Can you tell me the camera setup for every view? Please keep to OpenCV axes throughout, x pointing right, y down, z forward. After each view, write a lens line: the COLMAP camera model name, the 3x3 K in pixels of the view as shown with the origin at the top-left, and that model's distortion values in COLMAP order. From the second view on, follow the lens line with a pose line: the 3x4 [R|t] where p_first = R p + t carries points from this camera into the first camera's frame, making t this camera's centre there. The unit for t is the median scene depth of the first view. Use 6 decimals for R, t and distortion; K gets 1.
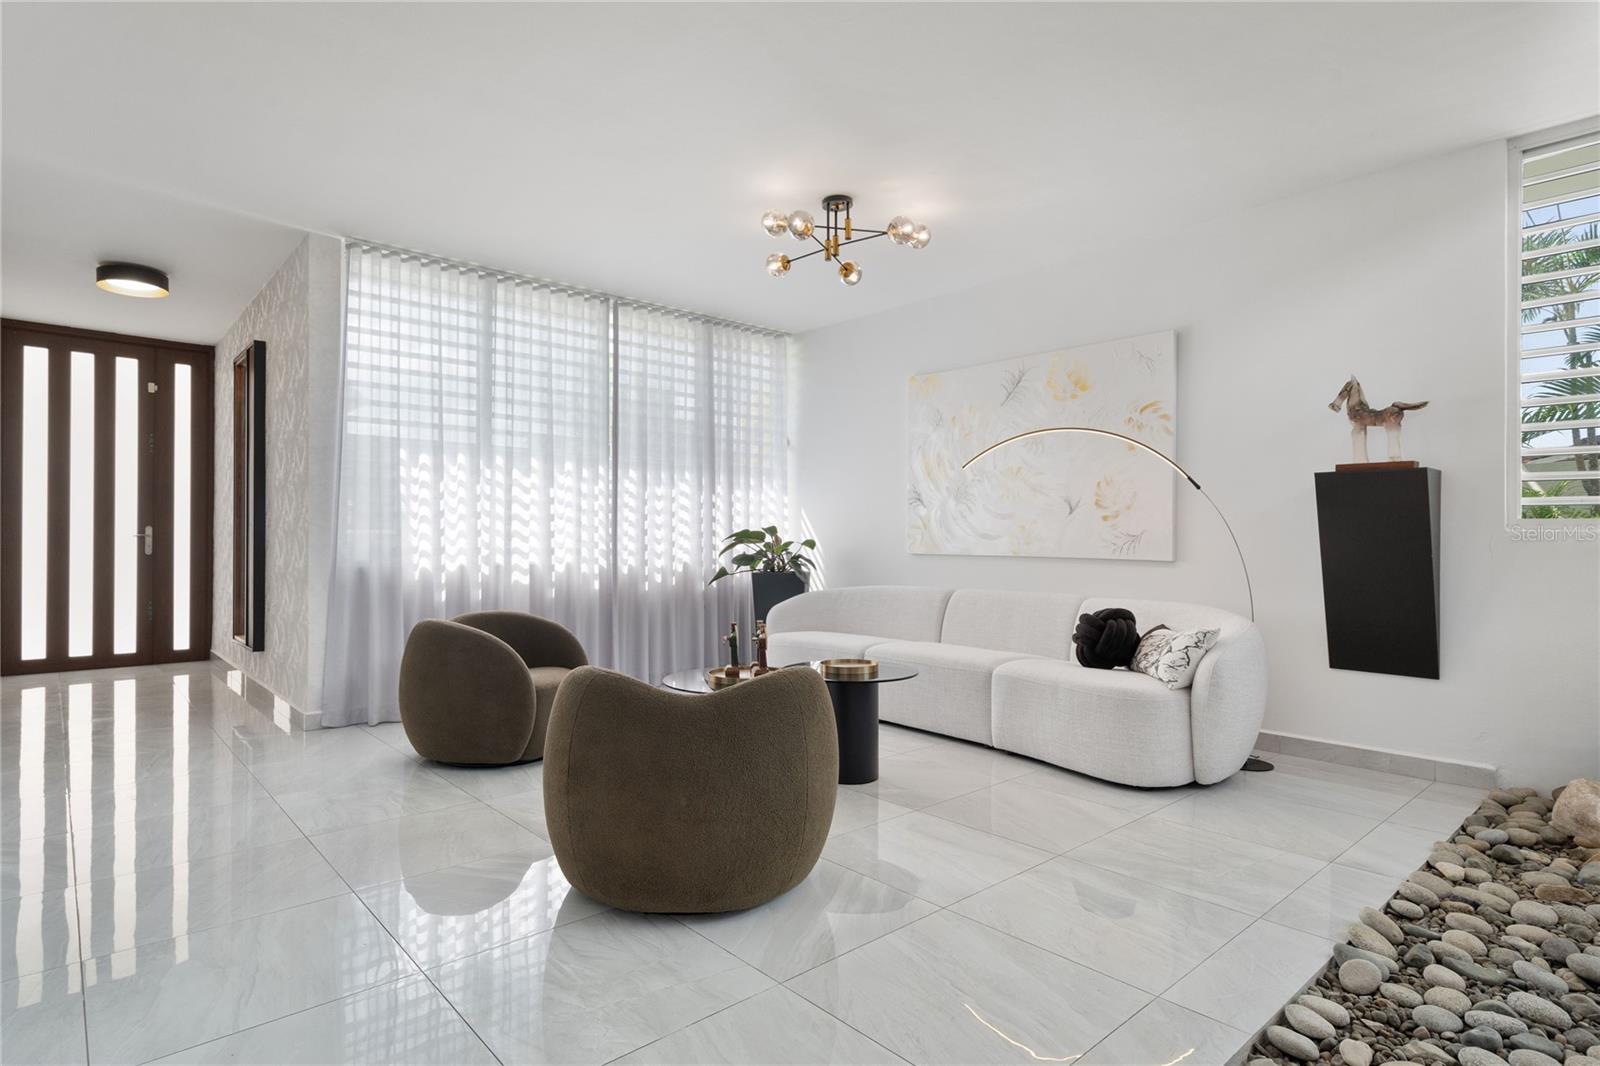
lens RADIAL K [[845.5, 0, 796.1], [0, 845.5, 546.2], [0, 0, 1]] dist [0.012094, -0.001435]
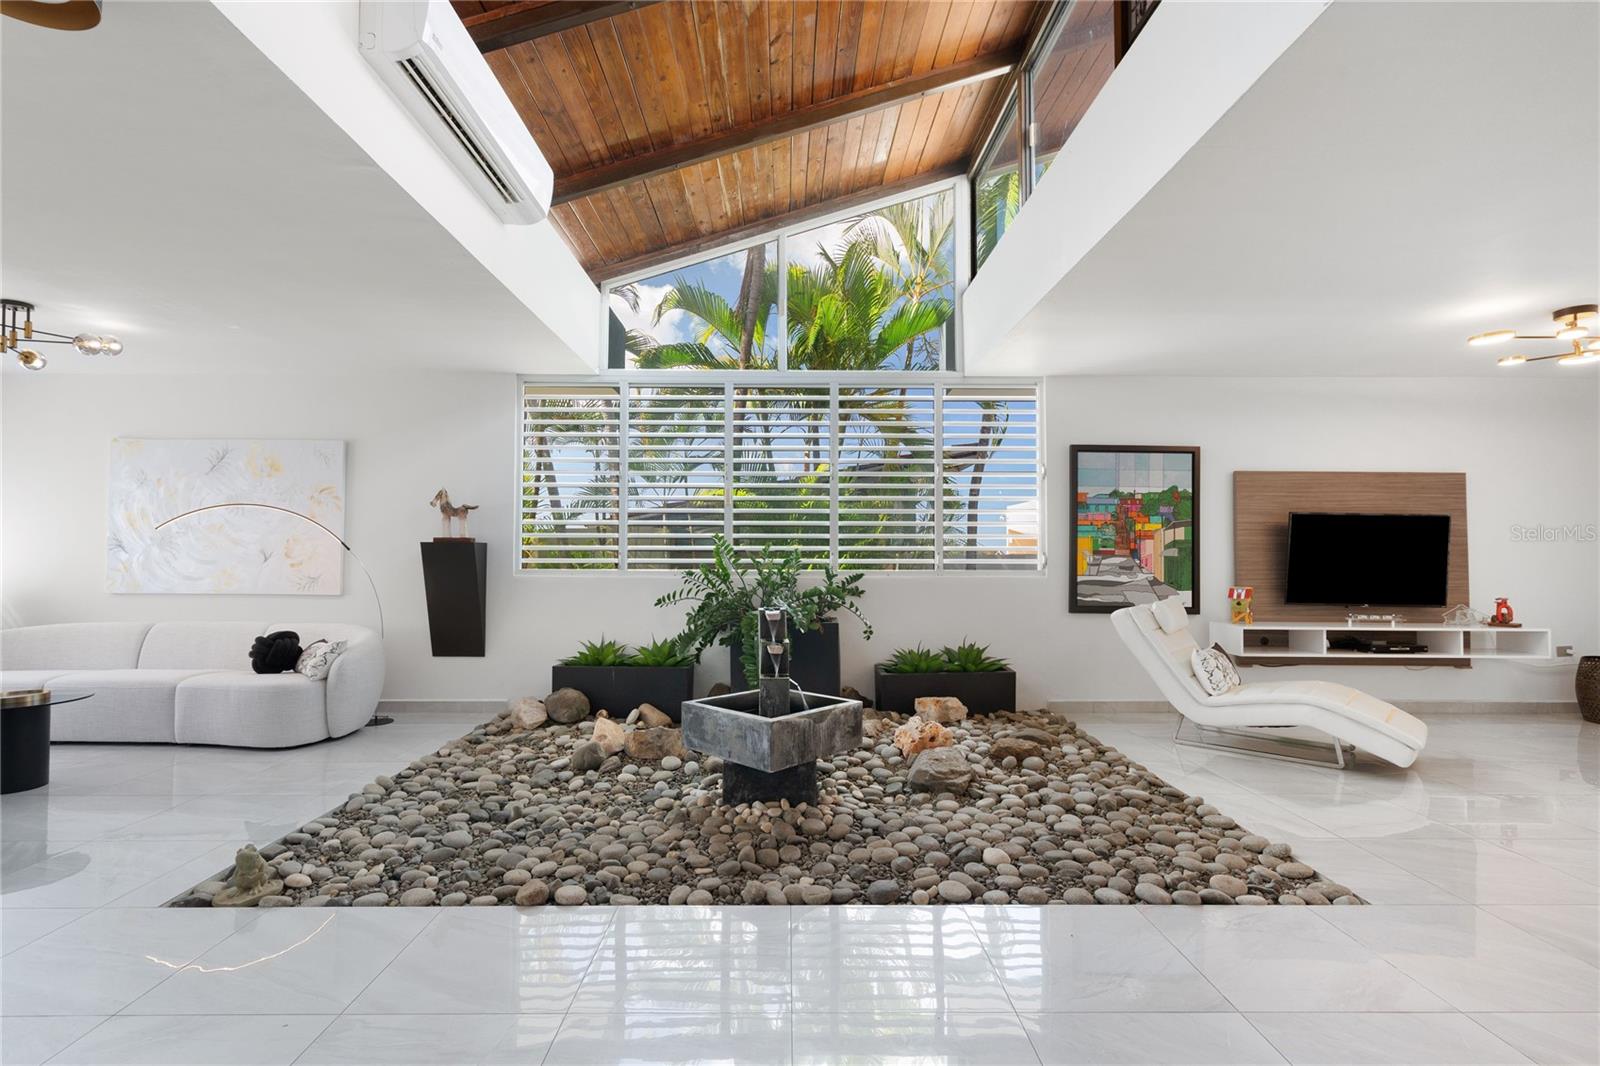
lens RADIAL K [[726.6, 0, 795.5], [0, 726.6, 536.3], [0, 0, 1]] dist [-0.002262, 0.001902]
pose [[0.657658, 0.022497, 0.752981, 0.006330], [0.005345, 0.999389, -0.034528, -0.032537], [-0.753298, 0.026732, 0.657136, -0.382919]]
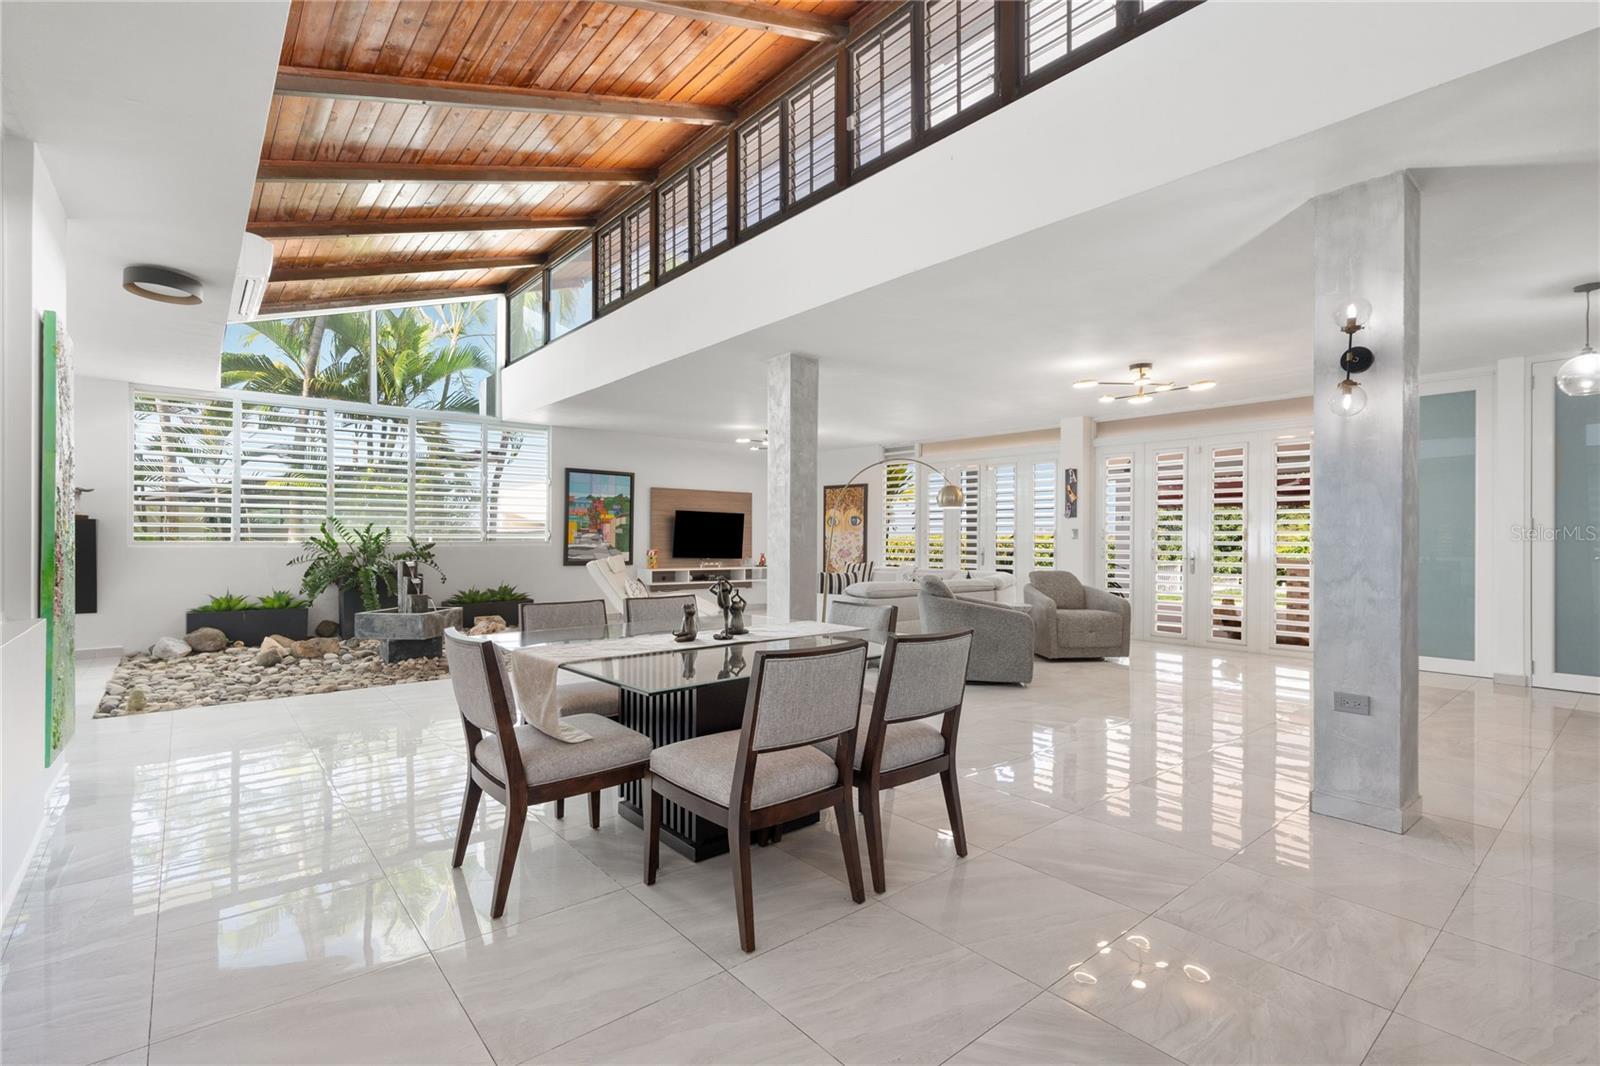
lens RADIAL K [[726.6, 0, 796.4], [0, 726.6, 540.0], [0, 0, 1]] dist [-0.002262, 0.001902]
pose [[0.033100, -0.006052, 0.999434, -0.791573], [0.003521, 0.999976, 0.005939, -0.028296], [-0.999446, 0.003322, 0.033121, -0.647892]]
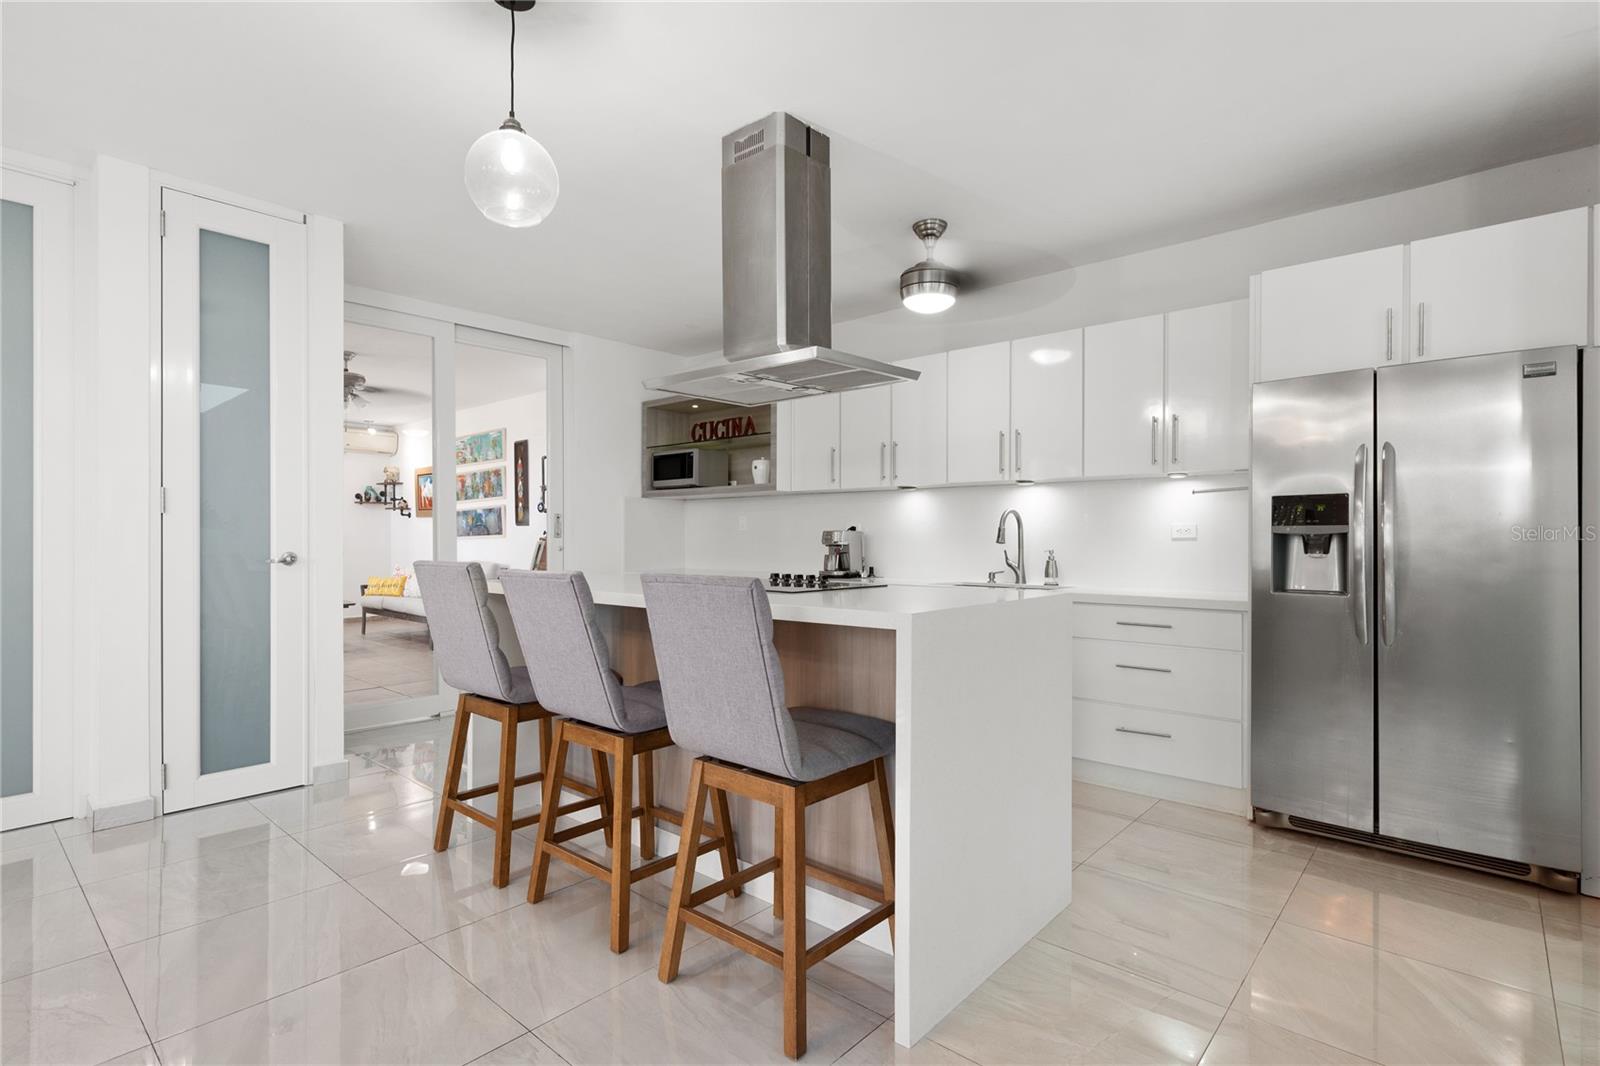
lens RADIAL K [[765.8, 0, 793.9], [0, 765.8, 536.1], [0, 0, 1]] dist [0.002871, 0.000096]
pose [[-0.993770, -0.003403, -0.111397, -0.025427], [-0.004235, 0.999965, 0.007233, -0.019560], [0.111368, 0.007659, -0.993750, -1.108430]]
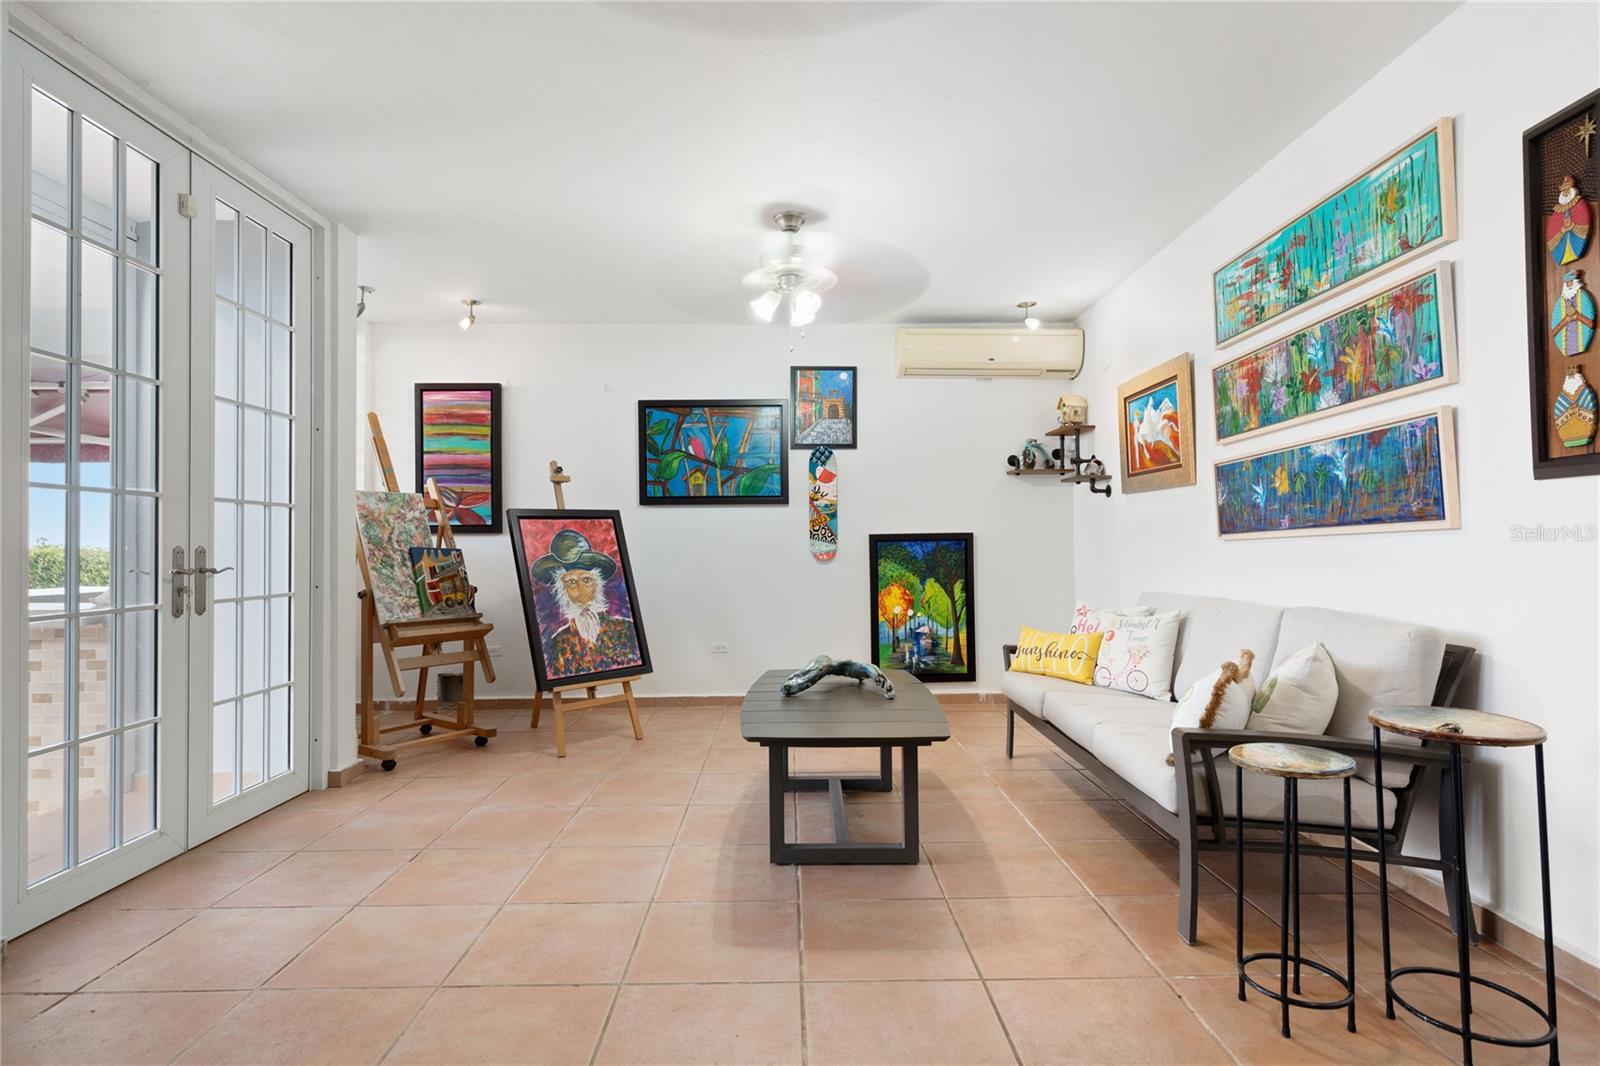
lens RADIAL K [[765.8, 0, 801.7], [0, 765.8, 539.7], [0, 0, 1]] dist [0.002871, 0.000096]
pose [[-0.743121, 0.006527, 0.669125, 0.398783], [0.009935, 0.999950, 0.001279, -0.000267], [-0.669083, 0.007599, -0.743149, -2.254809]]
